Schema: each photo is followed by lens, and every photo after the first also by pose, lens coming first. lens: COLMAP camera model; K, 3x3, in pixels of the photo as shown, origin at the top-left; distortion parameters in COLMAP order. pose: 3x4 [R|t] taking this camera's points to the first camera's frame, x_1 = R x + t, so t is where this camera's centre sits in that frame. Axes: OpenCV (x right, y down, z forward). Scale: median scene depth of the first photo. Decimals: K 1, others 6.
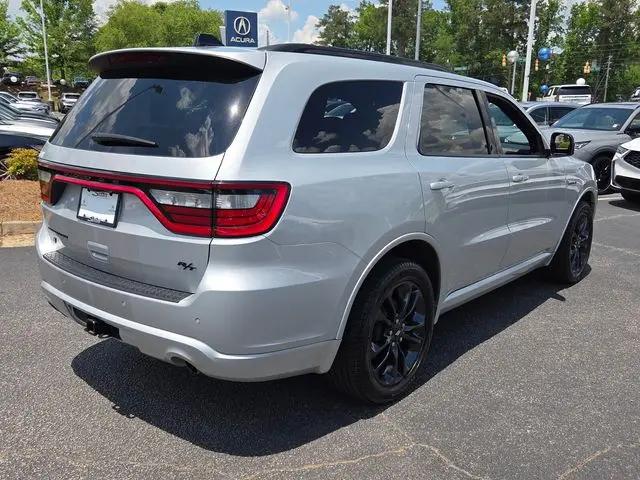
lens RADIAL K [[588.3, 0, 320.0], [0, 588.3, 240.0], [0, 0, 1]] dist [0.040529, -0.004994]
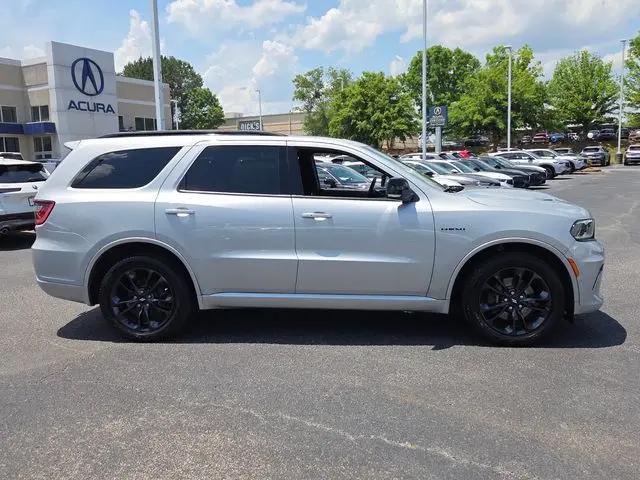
lens RADIAL K [[588.3, 0, 320.0], [0, 588.3, 240.0], [0, 0, 1]] dist [0.040529, -0.004994]
pose [[0.572649, 0.078827, -0.816002, 1.046567], [-0.149250, 0.988756, -0.009224, -0.038109], [0.806100, 0.127070, 0.577975, 0.260240]]
